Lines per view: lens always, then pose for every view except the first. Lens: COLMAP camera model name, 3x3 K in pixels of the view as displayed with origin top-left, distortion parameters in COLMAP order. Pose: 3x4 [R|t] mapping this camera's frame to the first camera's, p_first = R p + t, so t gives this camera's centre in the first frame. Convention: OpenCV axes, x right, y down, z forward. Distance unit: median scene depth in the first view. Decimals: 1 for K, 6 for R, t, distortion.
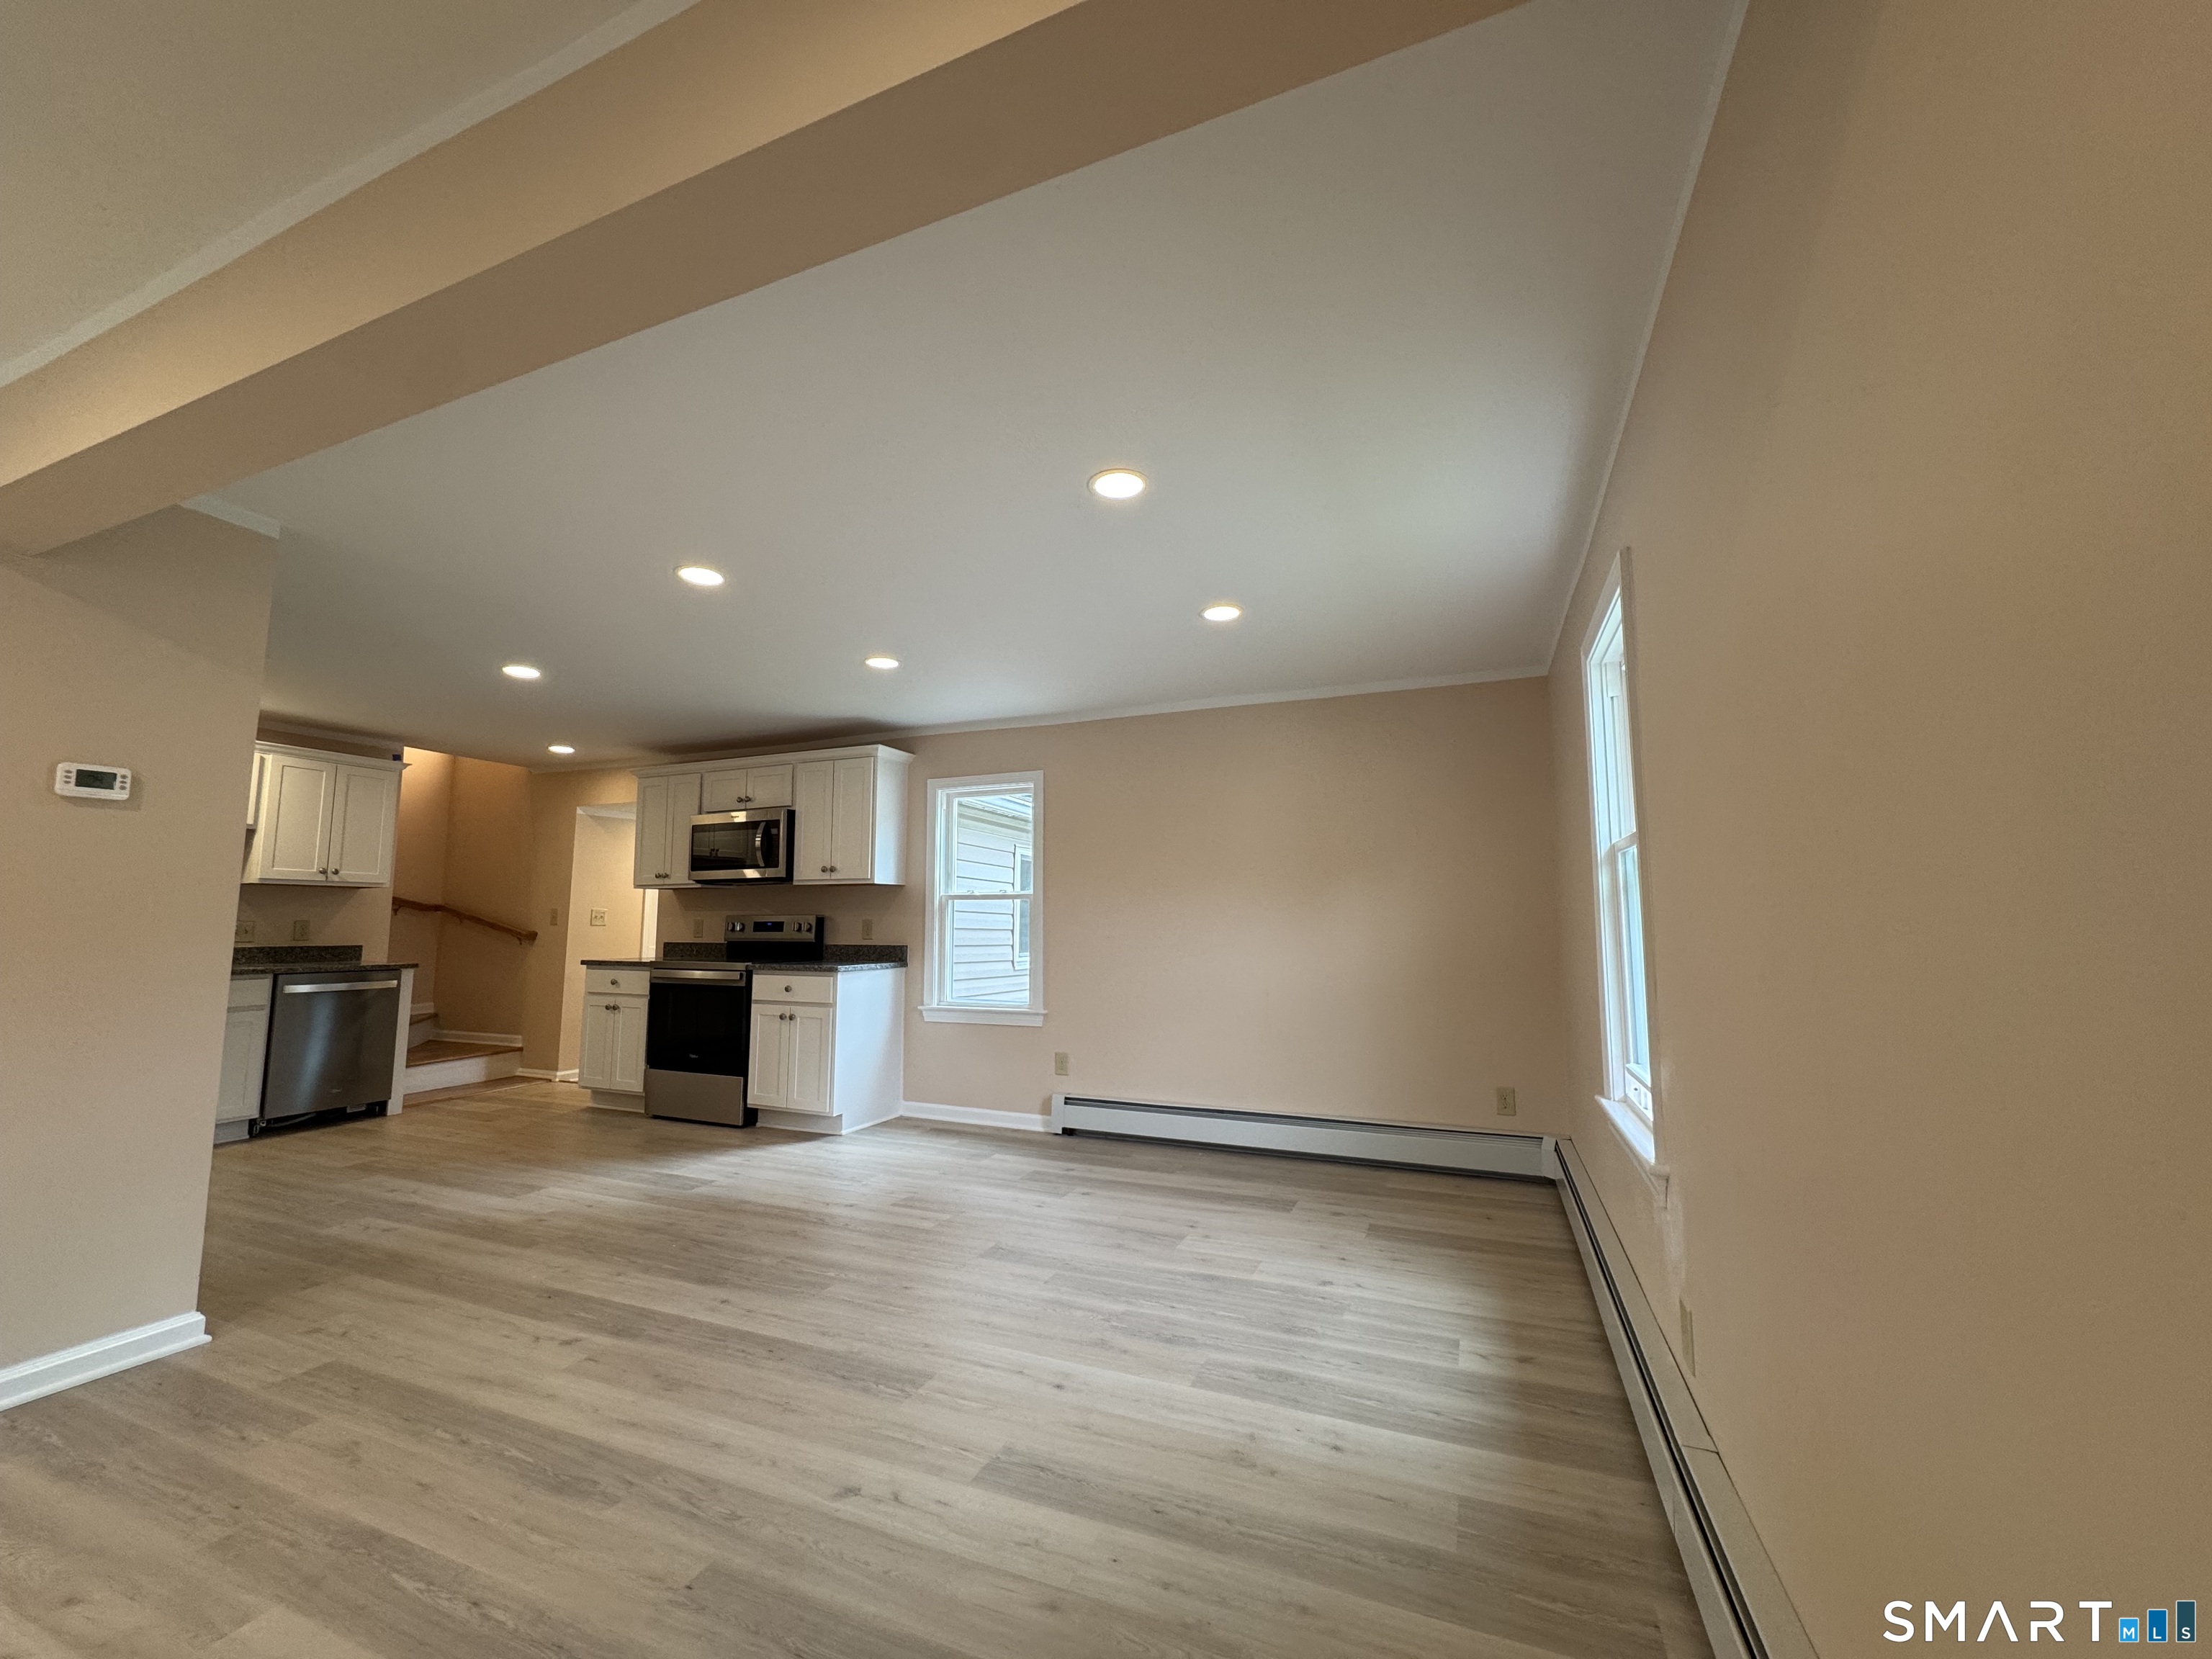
lens RADIAL K [[875.2, 0, 1106.0], [0, 875.2, 829.5], [0, 0, 1]] dist [-0.001202, 0.000917]
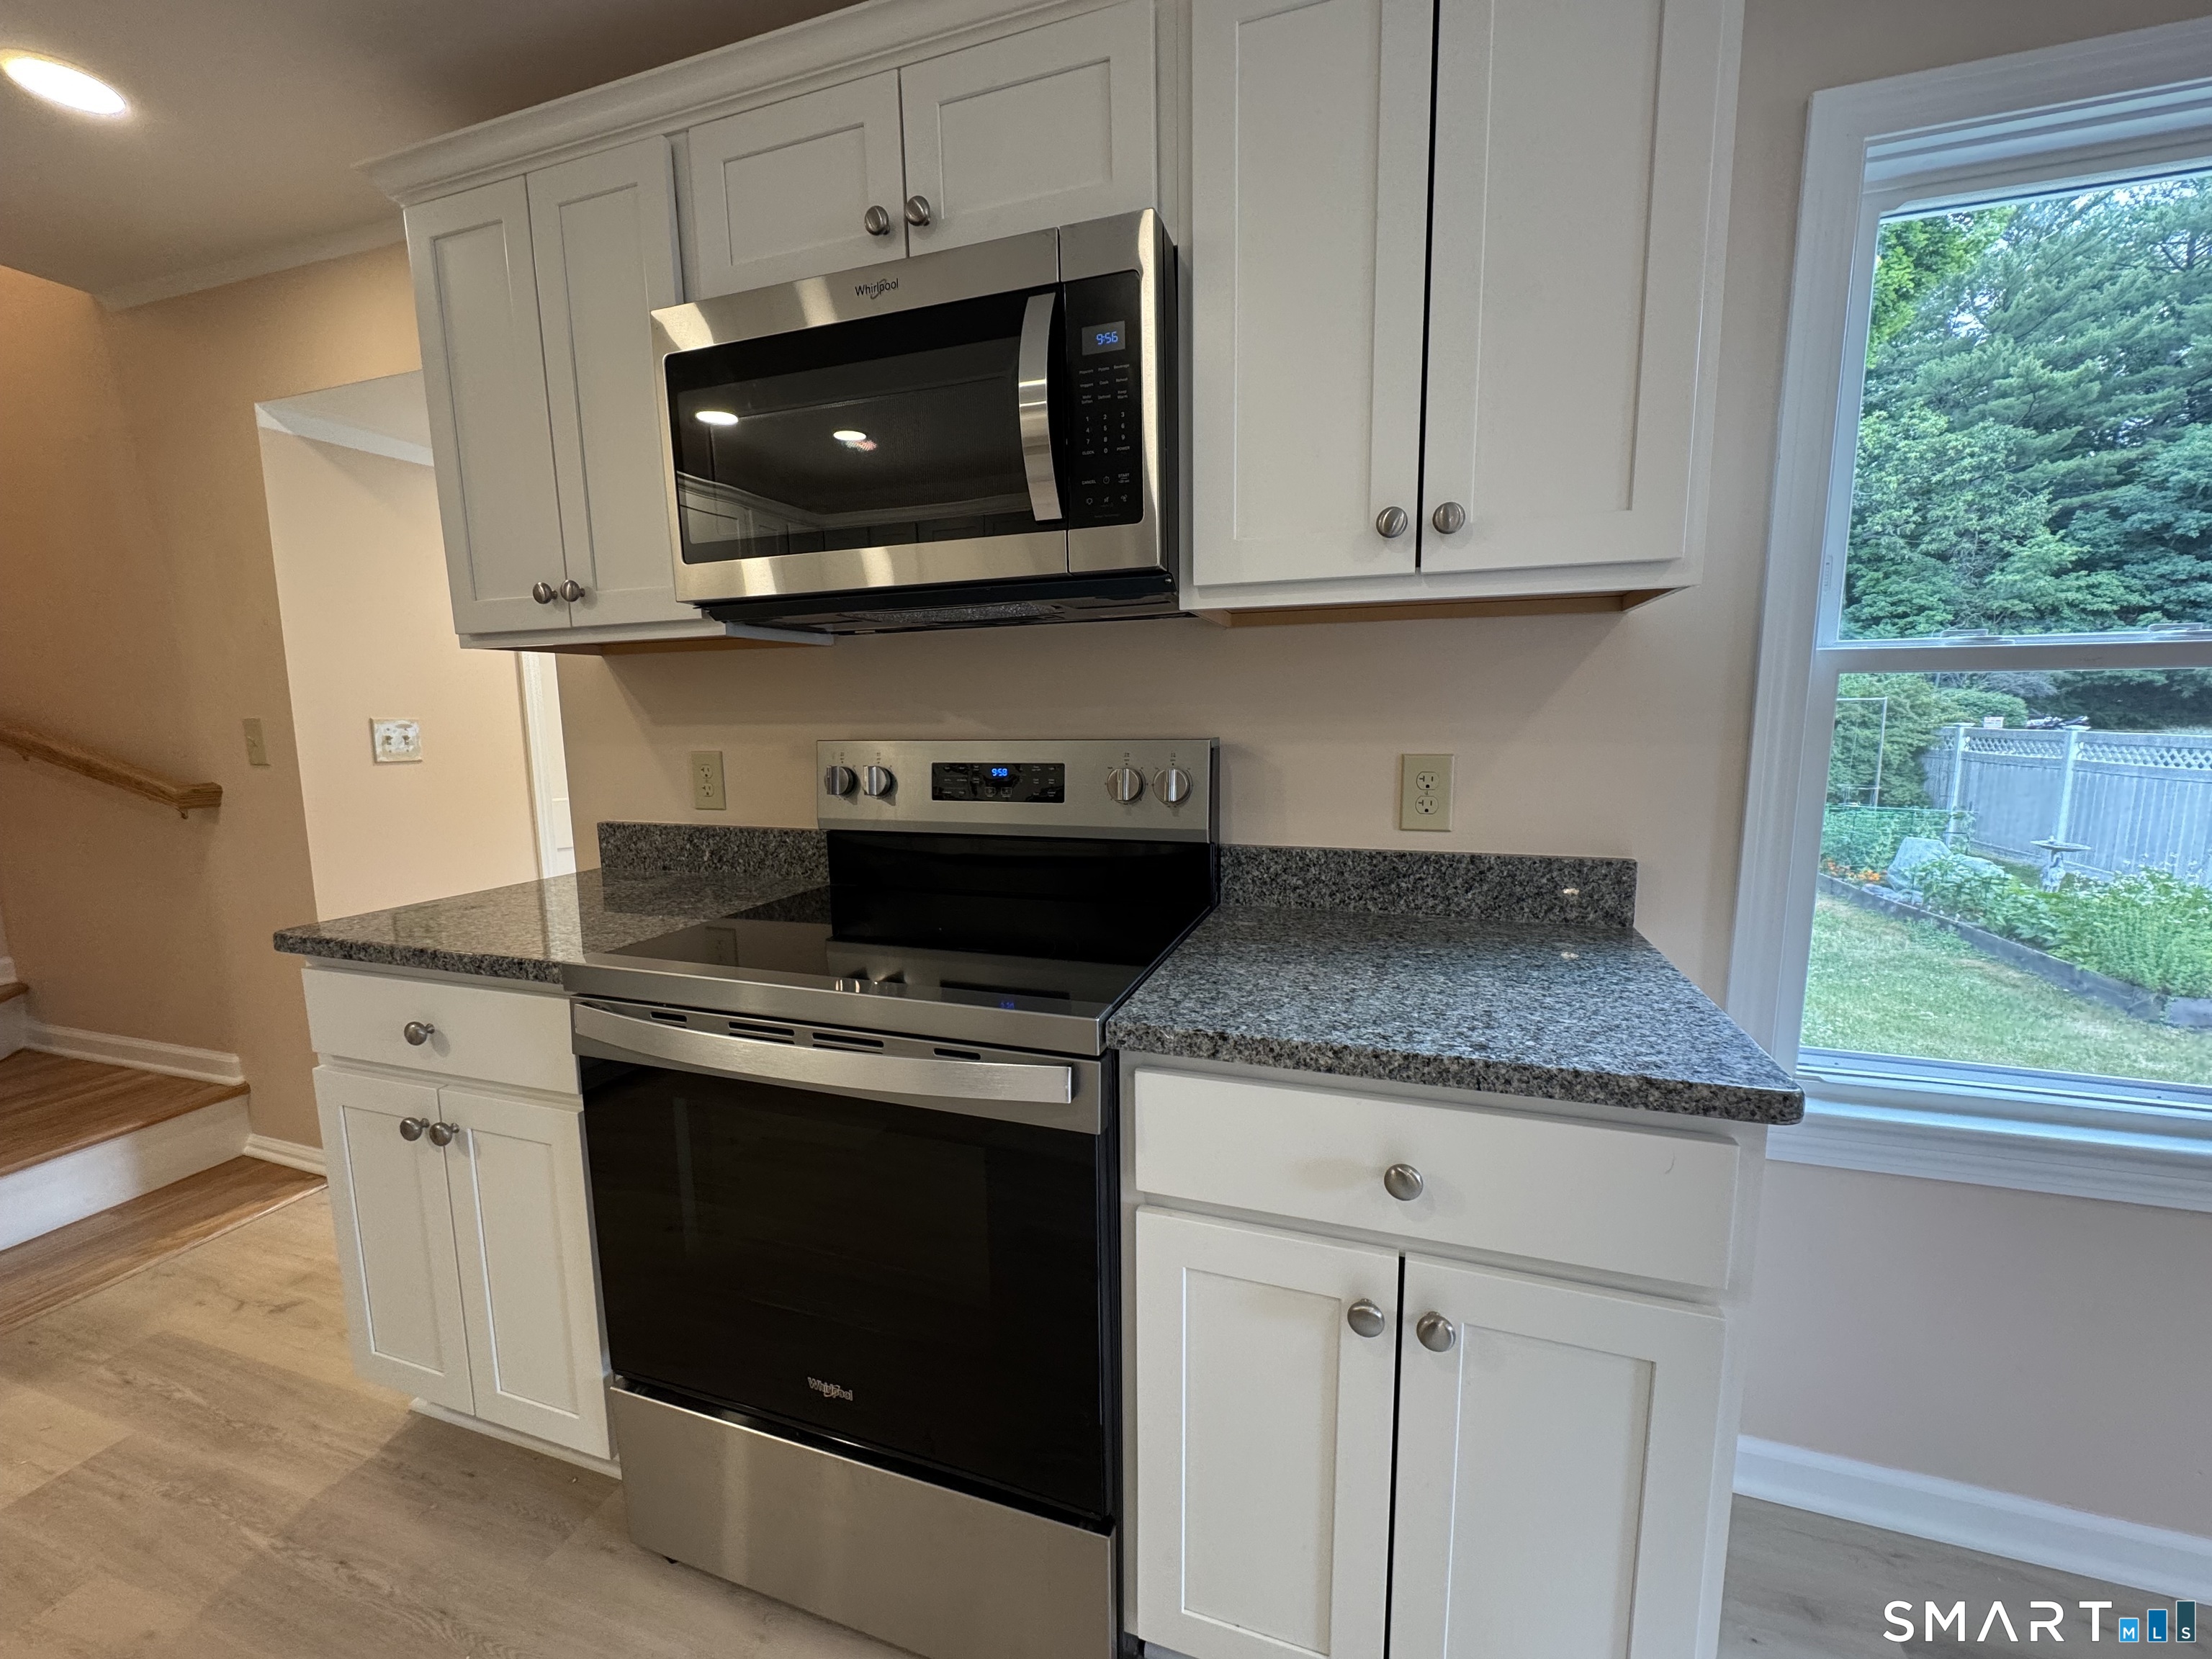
lens RADIAL K [[875.2, 0, 1106.0], [0, 875.2, 829.5], [0, 0, 1]] dist [-0.001202, 0.000917]
pose [[0.996850, -0.021747, 0.076275, -0.385407], [0.003262, 0.972105, 0.234524, 0.063408], [-0.079247, -0.233537, 0.969113, 0.752944]]
